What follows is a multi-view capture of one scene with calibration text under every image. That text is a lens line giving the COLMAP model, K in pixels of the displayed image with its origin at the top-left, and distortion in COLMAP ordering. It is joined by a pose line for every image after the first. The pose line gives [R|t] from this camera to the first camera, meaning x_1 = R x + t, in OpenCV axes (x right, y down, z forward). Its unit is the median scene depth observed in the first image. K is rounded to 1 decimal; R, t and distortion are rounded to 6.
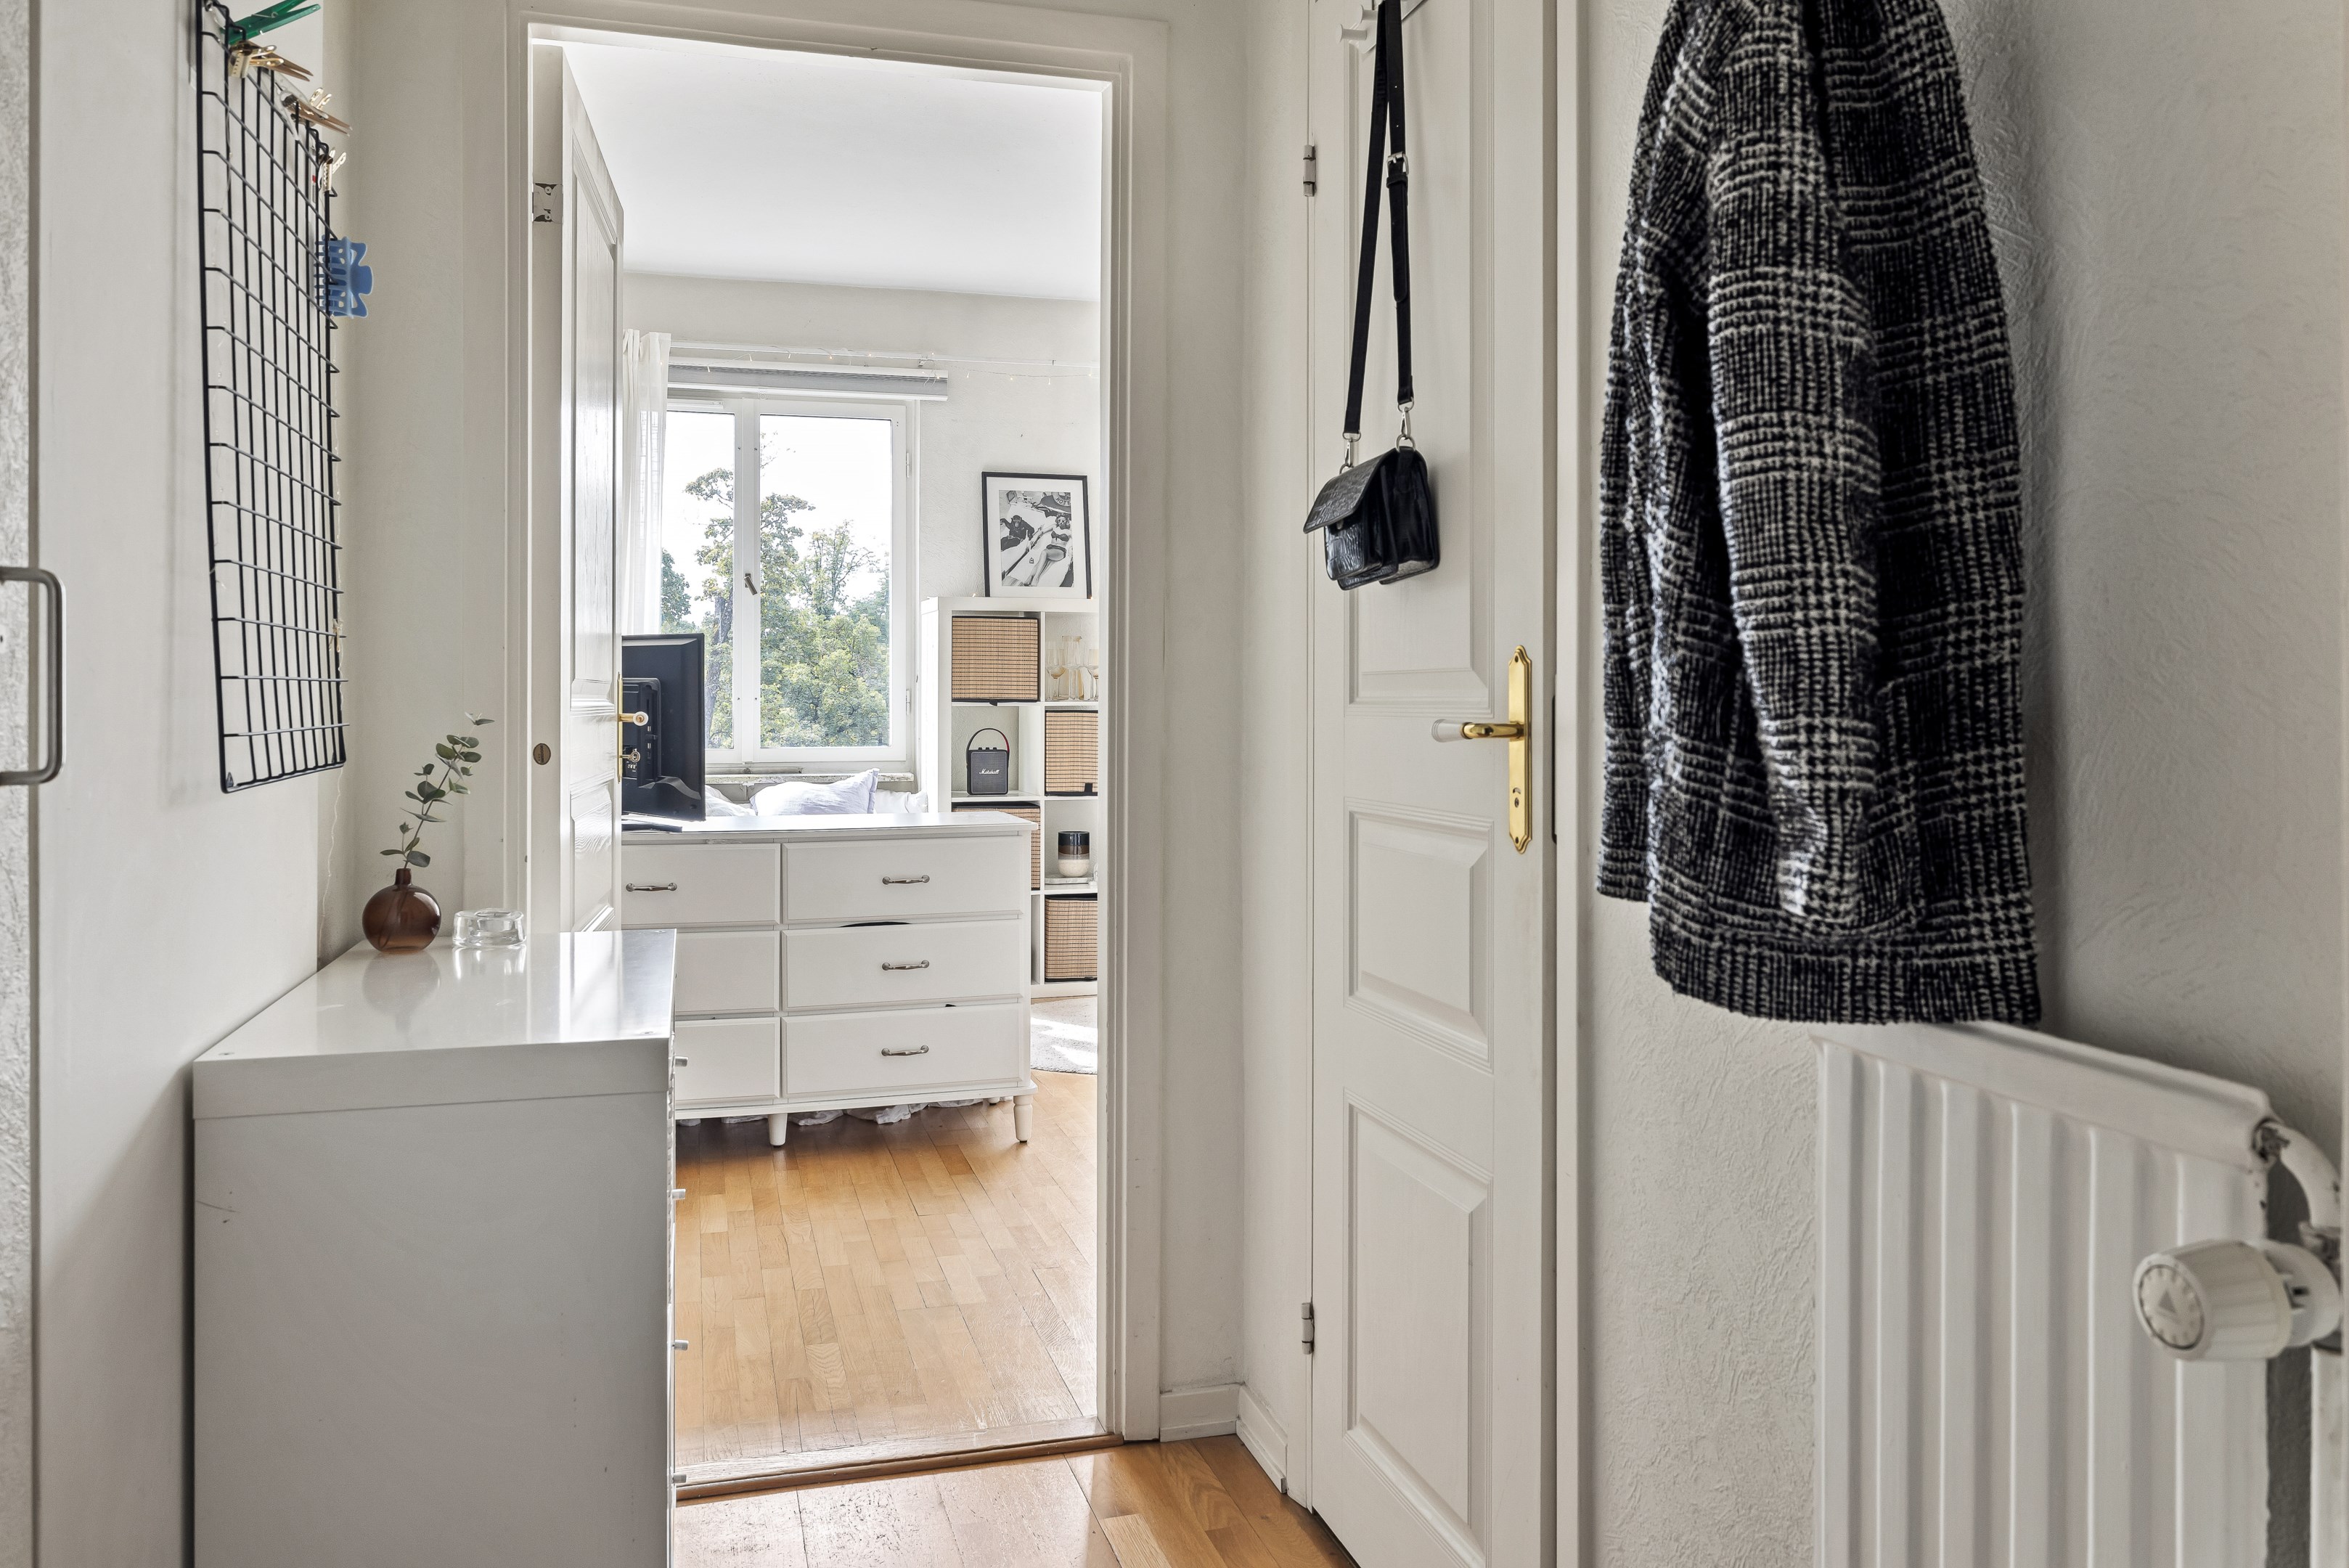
lens RADIAL K [[1699.9, 0, 1172.3], [0, 1699.9, 765.9], [0, 0, 1]] dist [-0.001927, -0.000135]
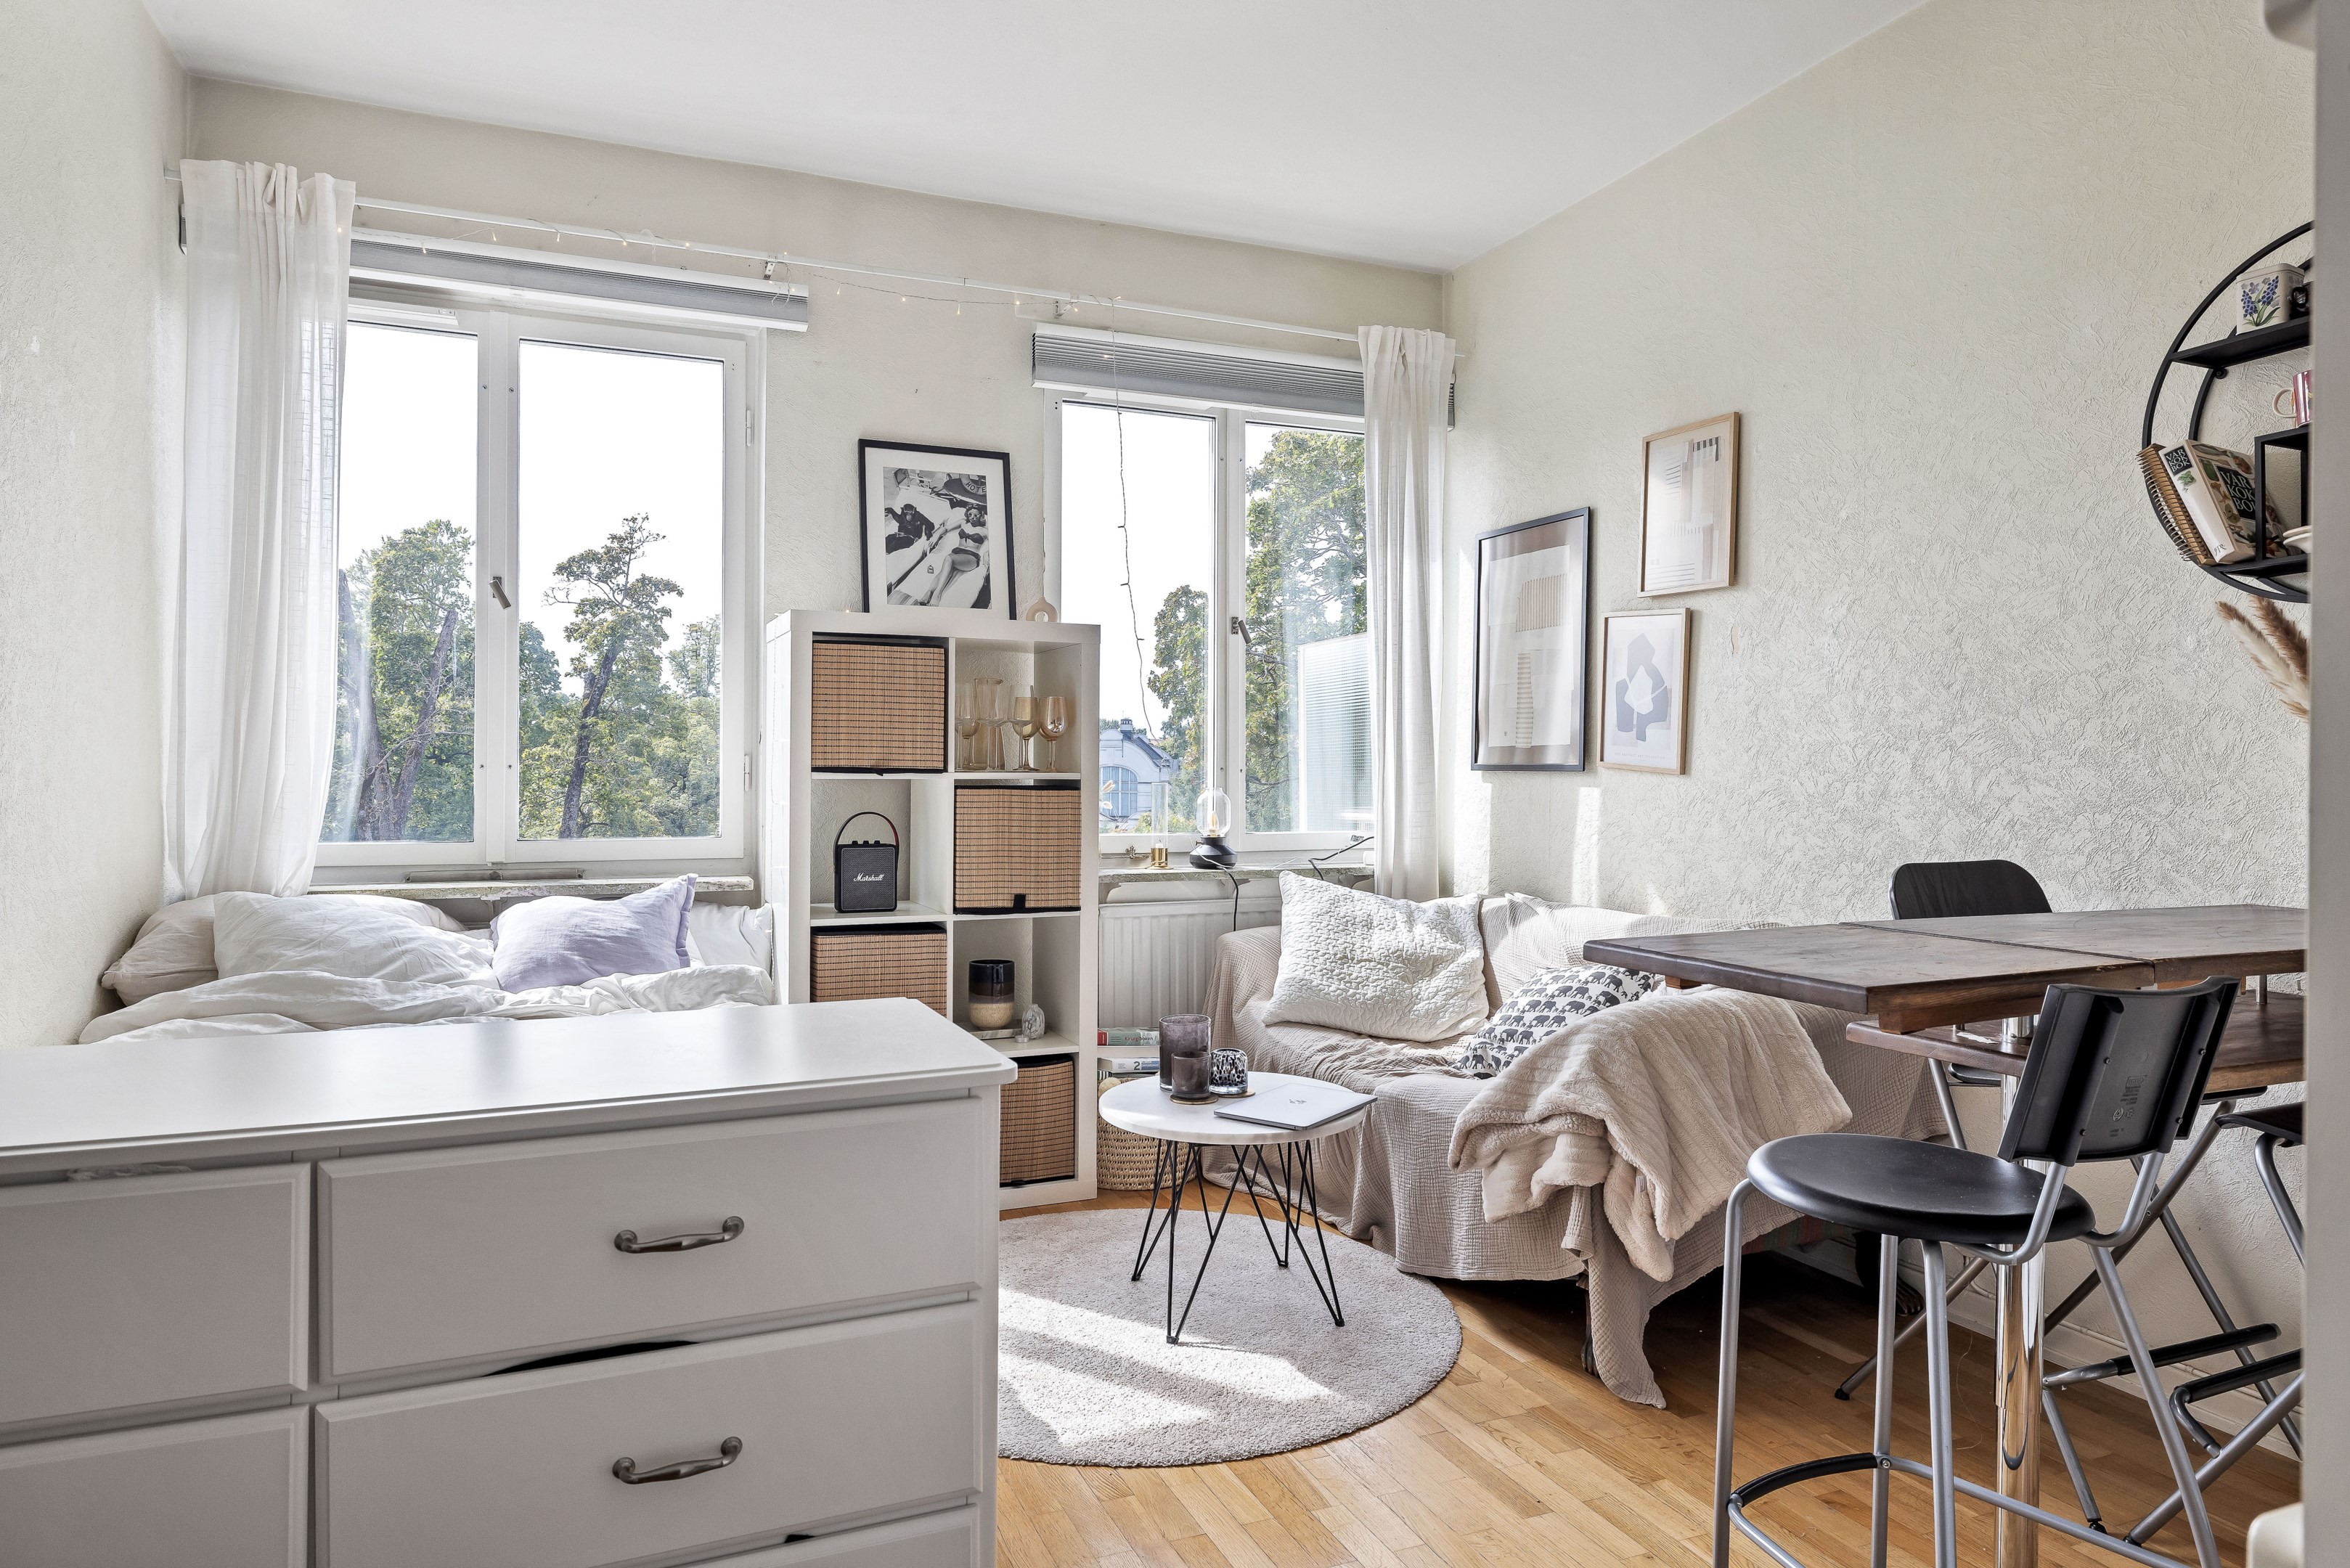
lens RADIAL K [[1419.1, 0, 1178.6], [0, 1419.1, 793.6], [0, 0, 1]] dist [0.001246, -0.000826]
pose [[0.992715, 0.000549, 0.120488, -0.052281], [0.002380, 0.999705, -0.024161, -0.015014], [-0.120466, 0.024272, 0.992421, 0.416720]]
